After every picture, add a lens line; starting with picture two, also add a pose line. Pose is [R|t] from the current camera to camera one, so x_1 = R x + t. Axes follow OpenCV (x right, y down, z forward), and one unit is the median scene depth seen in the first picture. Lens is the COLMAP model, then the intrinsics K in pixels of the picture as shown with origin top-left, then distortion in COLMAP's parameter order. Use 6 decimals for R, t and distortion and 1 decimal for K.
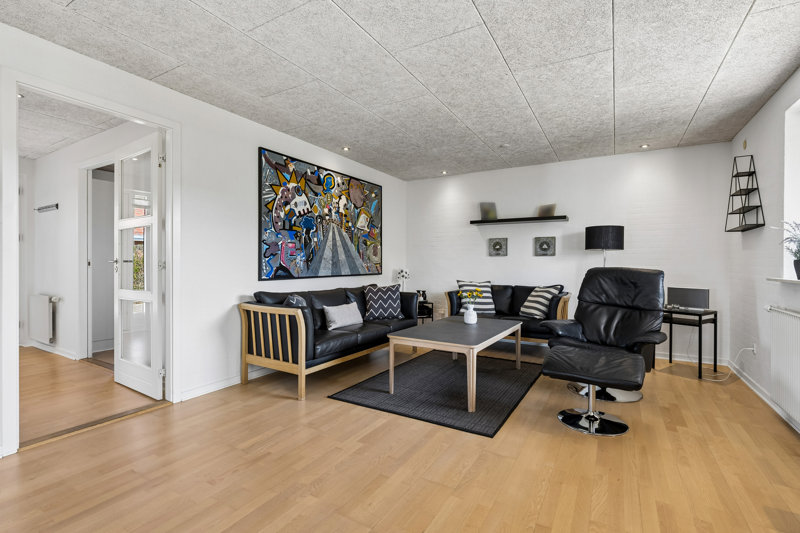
lens RADIAL K [[379.9, 0, 398.0], [0, 379.9, 268.5], [0, 0, 1]] dist [-0.005598, 0.000755]
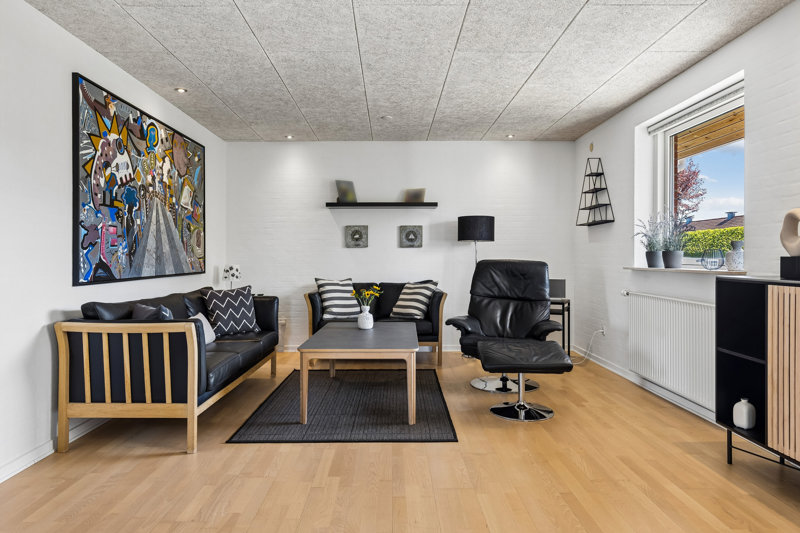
lens RADIAL K [[533.5, 0, 400.5], [0, 533.5, 263.9], [0, 0, 1]] dist [0.003600, -0.002845]
pose [[0.851787, -0.013100, 0.523725, -0.378217], [0.013799, 0.999901, 0.002567, 0.001667], [-0.523707, 0.005040, 0.851883, -0.034222]]
